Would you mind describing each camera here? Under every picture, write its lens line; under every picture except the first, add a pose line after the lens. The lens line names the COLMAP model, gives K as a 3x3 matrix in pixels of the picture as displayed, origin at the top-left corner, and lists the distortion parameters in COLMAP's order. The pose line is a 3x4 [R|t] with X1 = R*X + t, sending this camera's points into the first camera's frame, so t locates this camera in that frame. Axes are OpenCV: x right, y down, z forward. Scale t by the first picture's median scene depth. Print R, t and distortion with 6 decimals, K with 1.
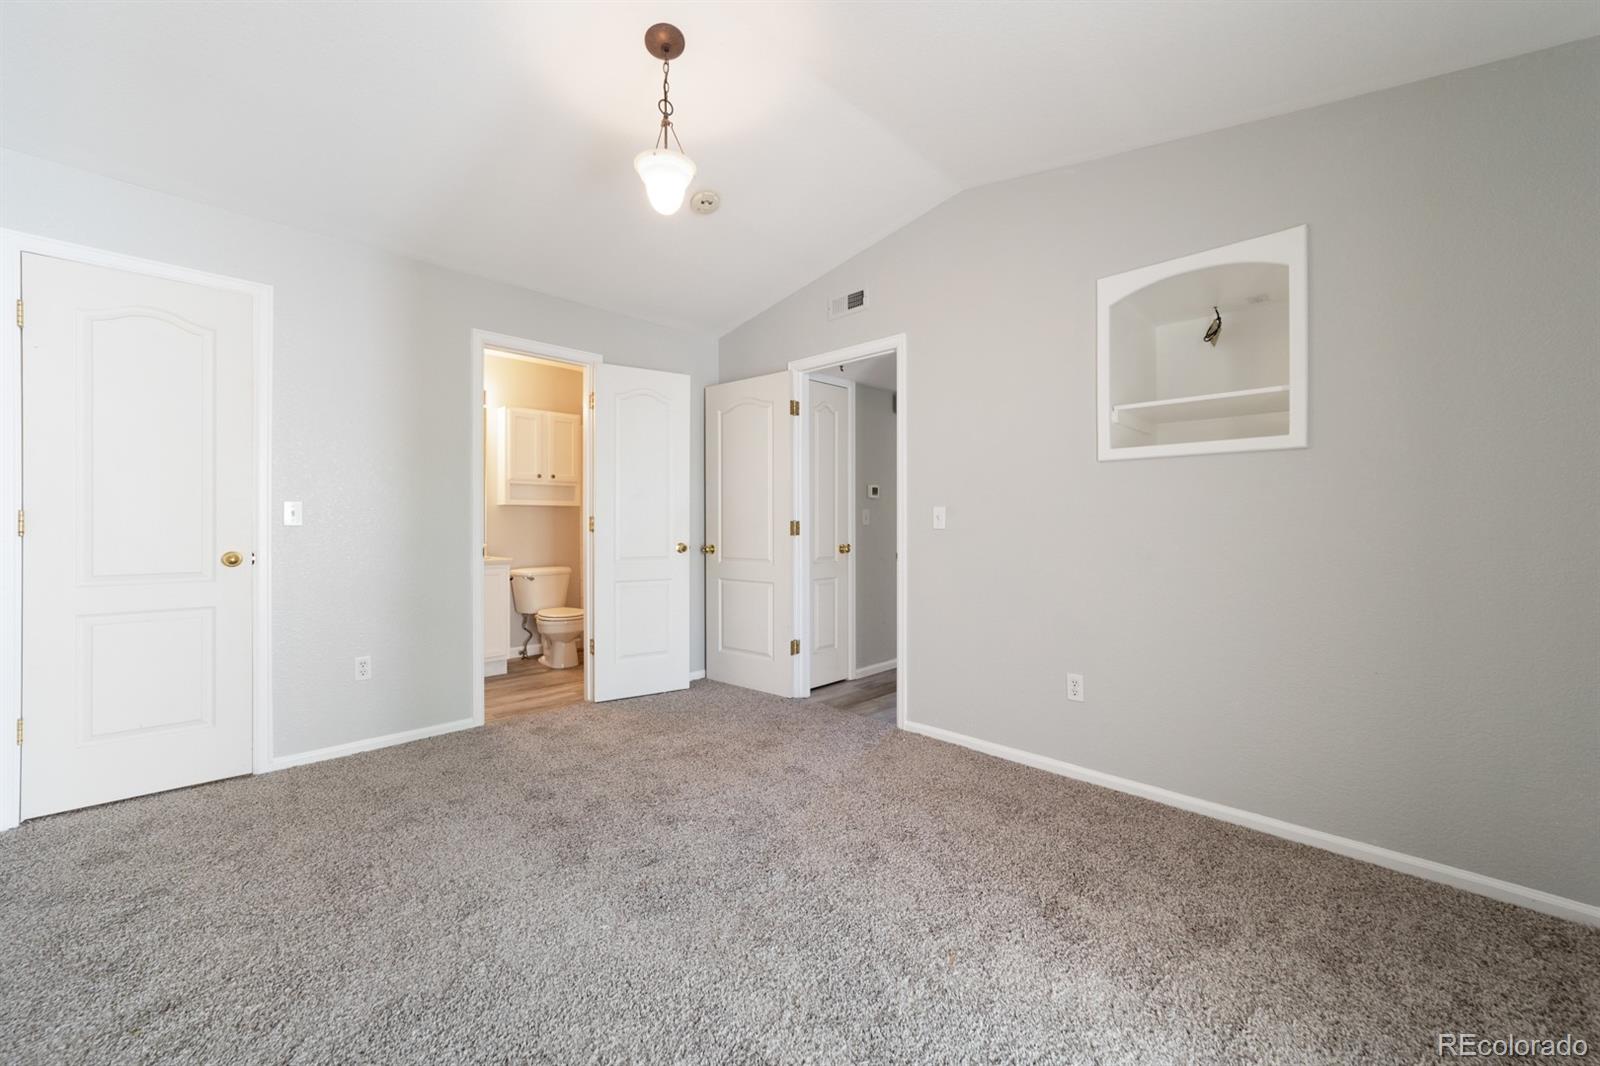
lens RADIAL K [[610.0, 0, 784.2], [0, 610.0, 525.8], [0, 0, 1]] dist [-0.010602, -0.000004]
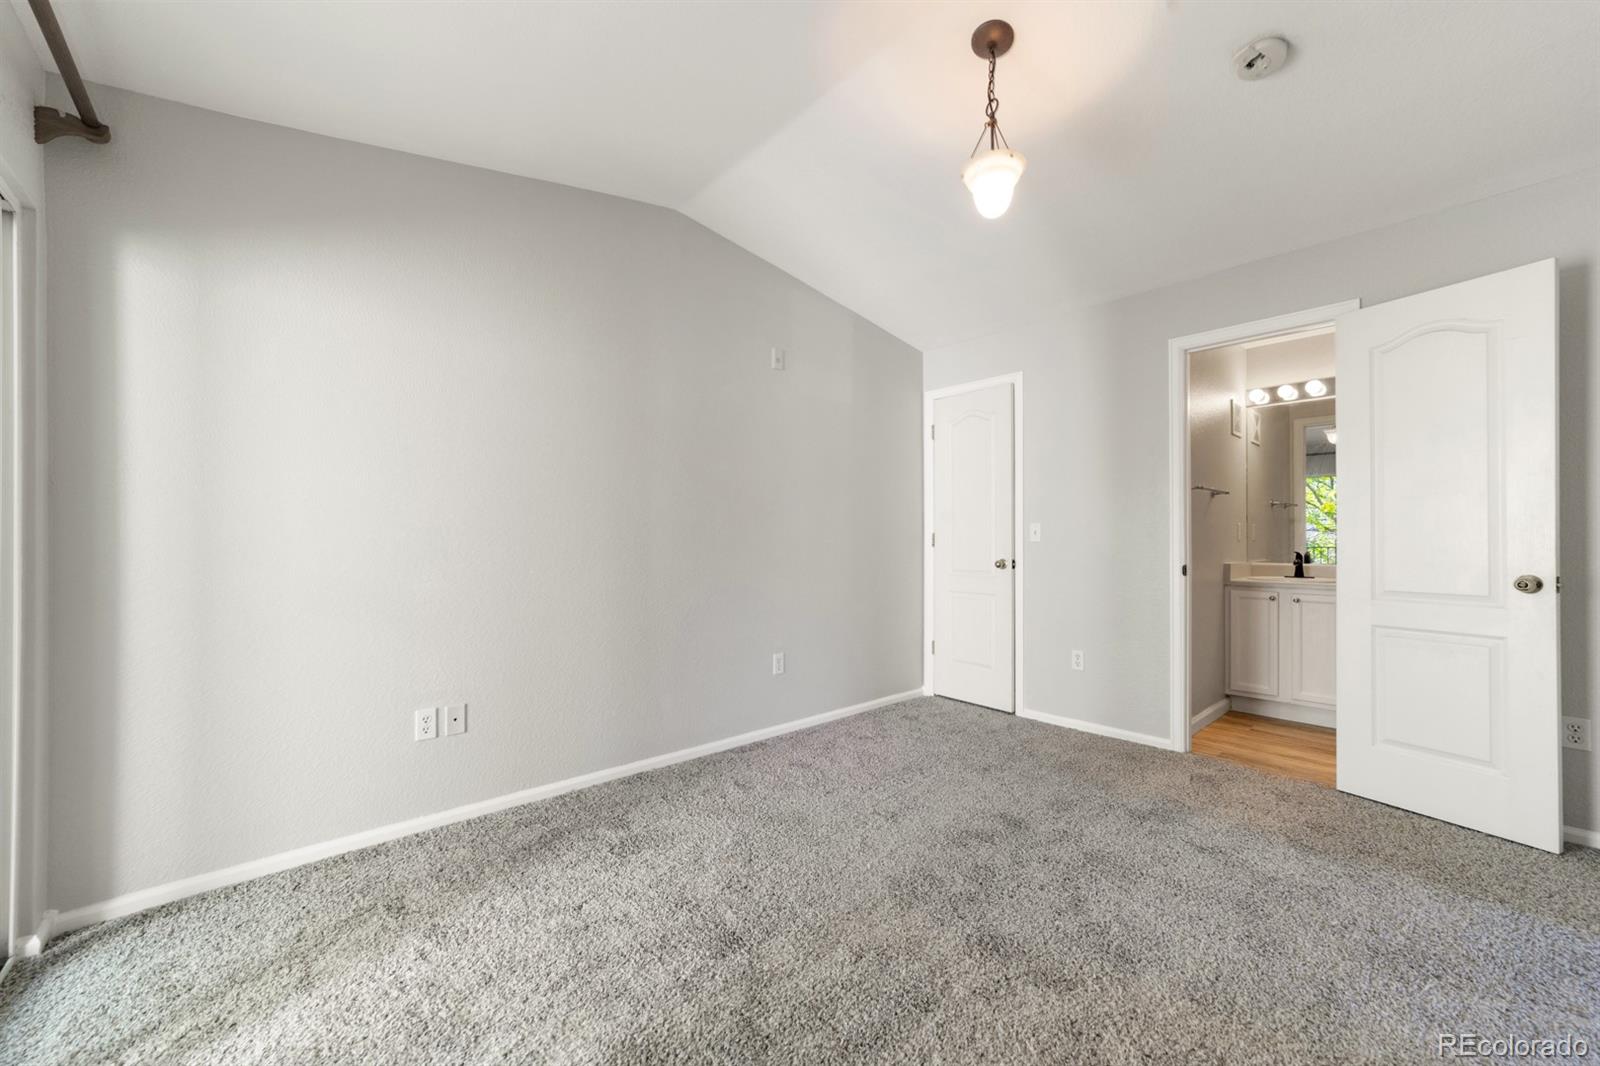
lens RADIAL K [[610.0, 0, 816.1], [0, 610.0, 536.7], [0, 0, 1]] dist [-0.010602, -0.000004]
pose [[-0.035814, -0.006003, -0.999340, 0.571138], [-0.003834, 0.999975, -0.005869, -0.001249], [0.999351, 0.003621, -0.035836, 0.559059]]
